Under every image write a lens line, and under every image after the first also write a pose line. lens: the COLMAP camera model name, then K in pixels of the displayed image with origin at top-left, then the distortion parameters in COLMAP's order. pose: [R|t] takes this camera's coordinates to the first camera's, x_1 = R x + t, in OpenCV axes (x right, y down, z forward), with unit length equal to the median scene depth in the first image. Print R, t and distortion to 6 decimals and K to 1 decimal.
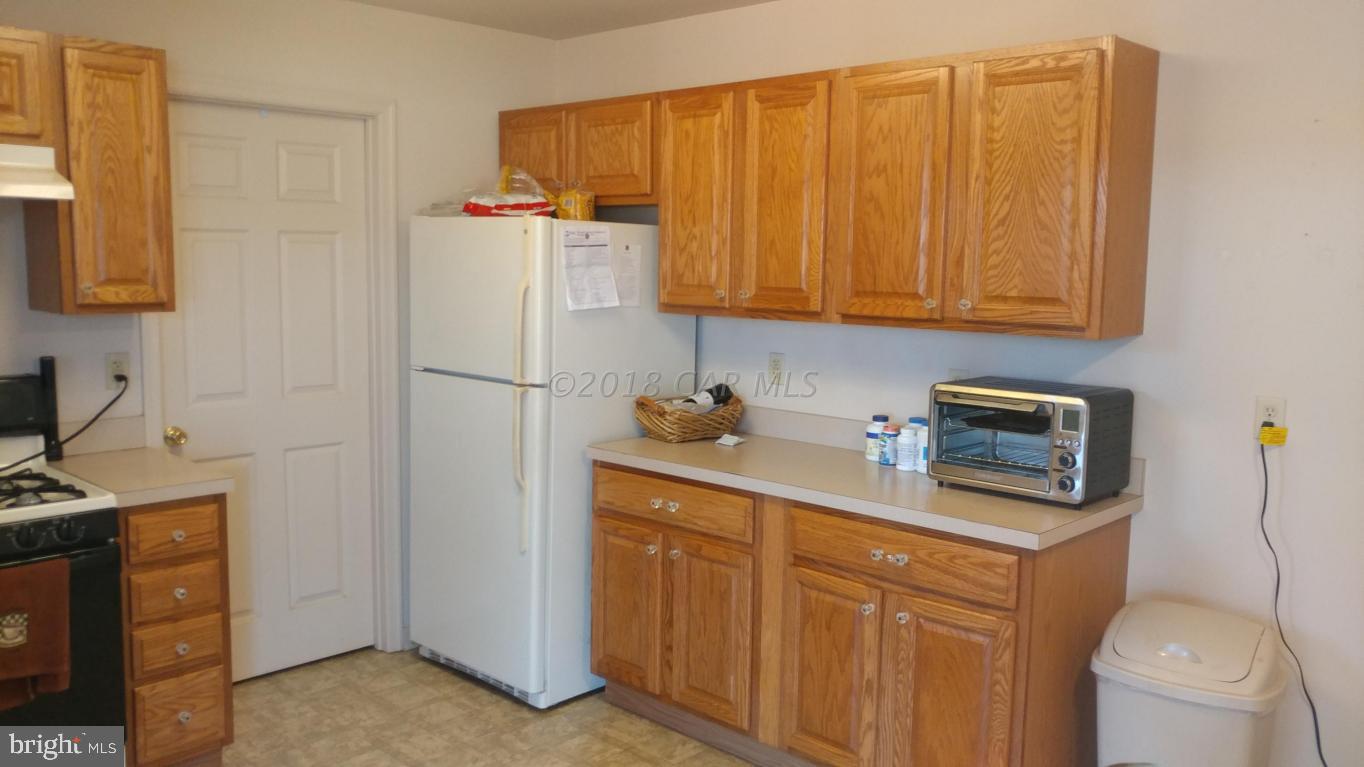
lens RADIAL K [[1133.4, 0, 682.0], [0, 1133.4, 383.5], [0, 0, 1]] dist [-0.064555, 0.127122]
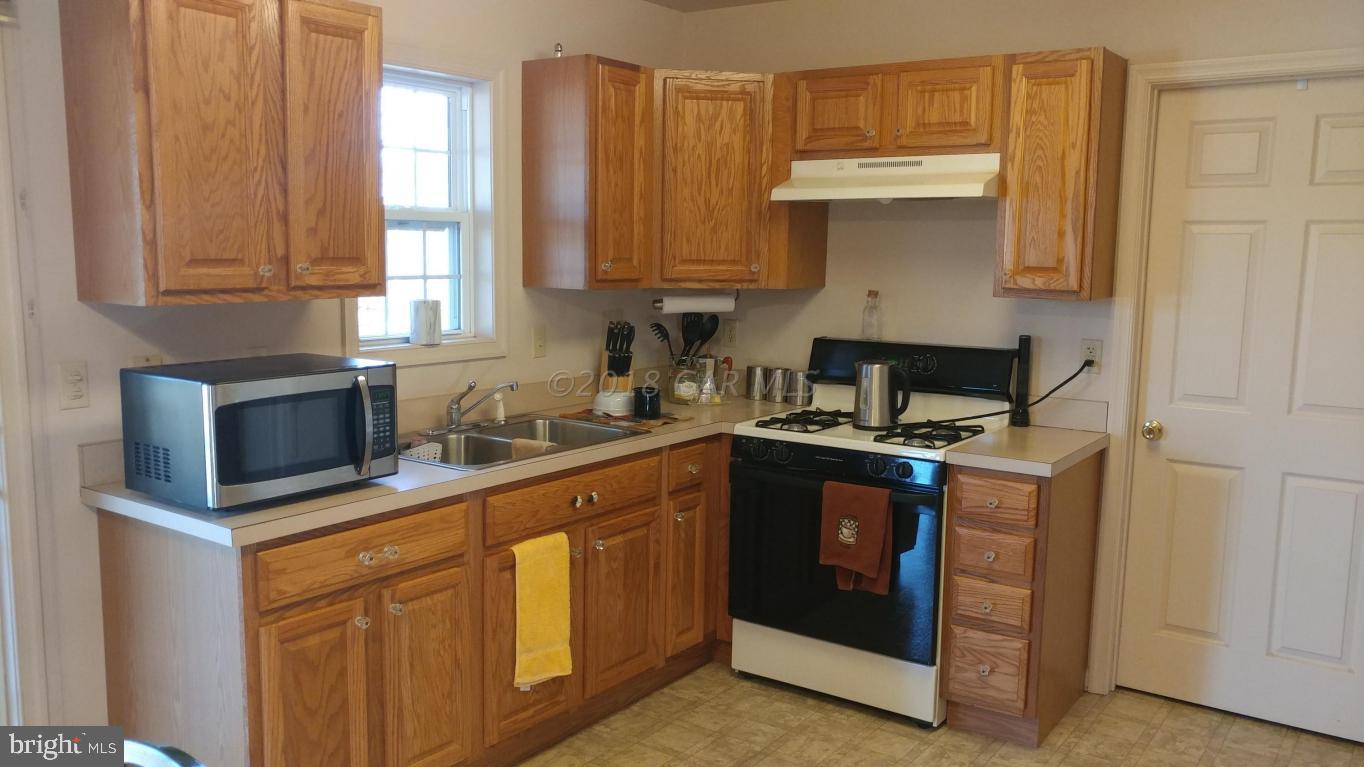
lens RADIAL K [[1091.3, 0, 675.7], [0, 1091.3, 391.1], [0, 0, 1]] dist [-0.065351, 0.089213]
pose [[0.126264, 0.112650, -0.985580, 0.467131], [-0.125718, 0.987338, 0.096745, -0.029112], [0.983998, 0.111689, 0.138827, 0.479135]]
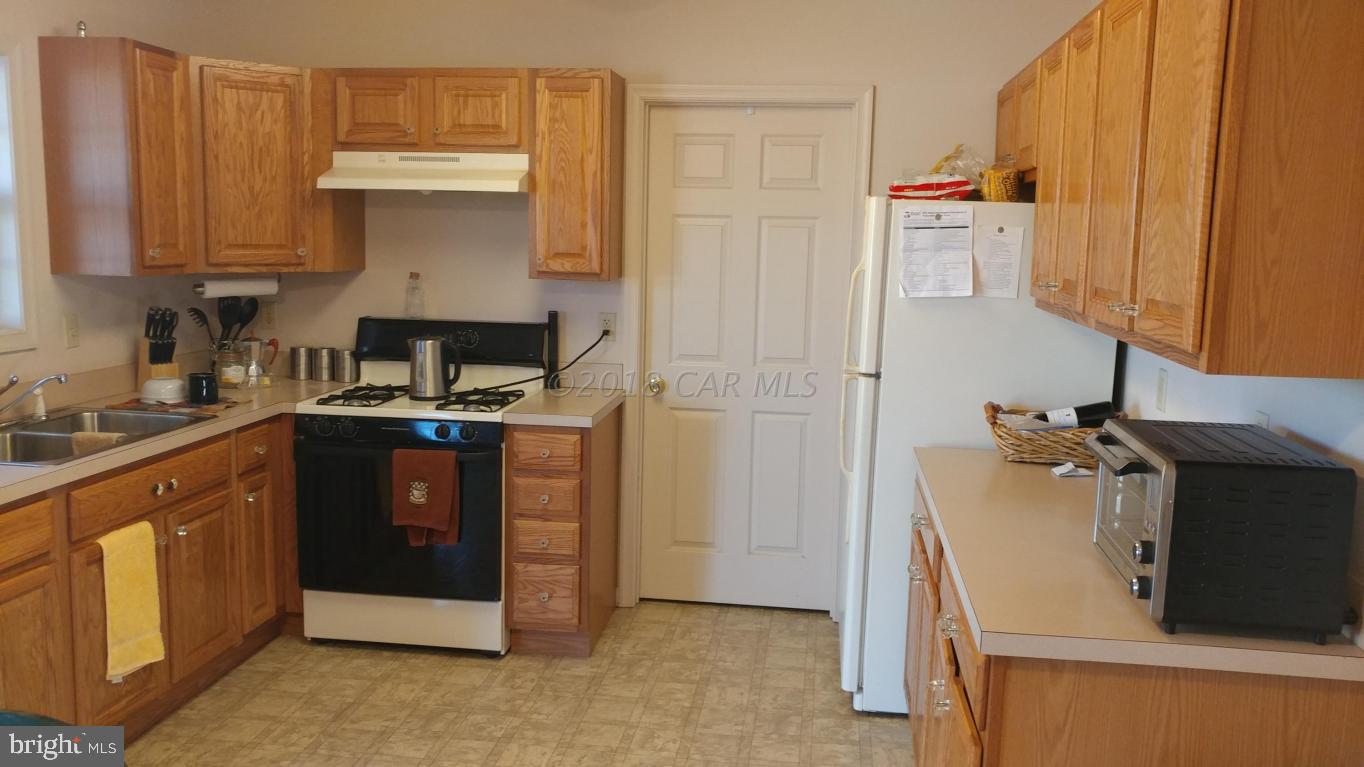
lens RADIAL K [[1100.6, 0, 679.6], [0, 1100.6, 384.8], [0, 0, 1]] dist [0.070989, -0.230310]
pose [[0.578896, 0.109223, -0.808053, 0.568037], [-0.106102, 0.992653, 0.058162, -0.027879], [0.808469, 0.052066, 0.586232, 0.340911]]
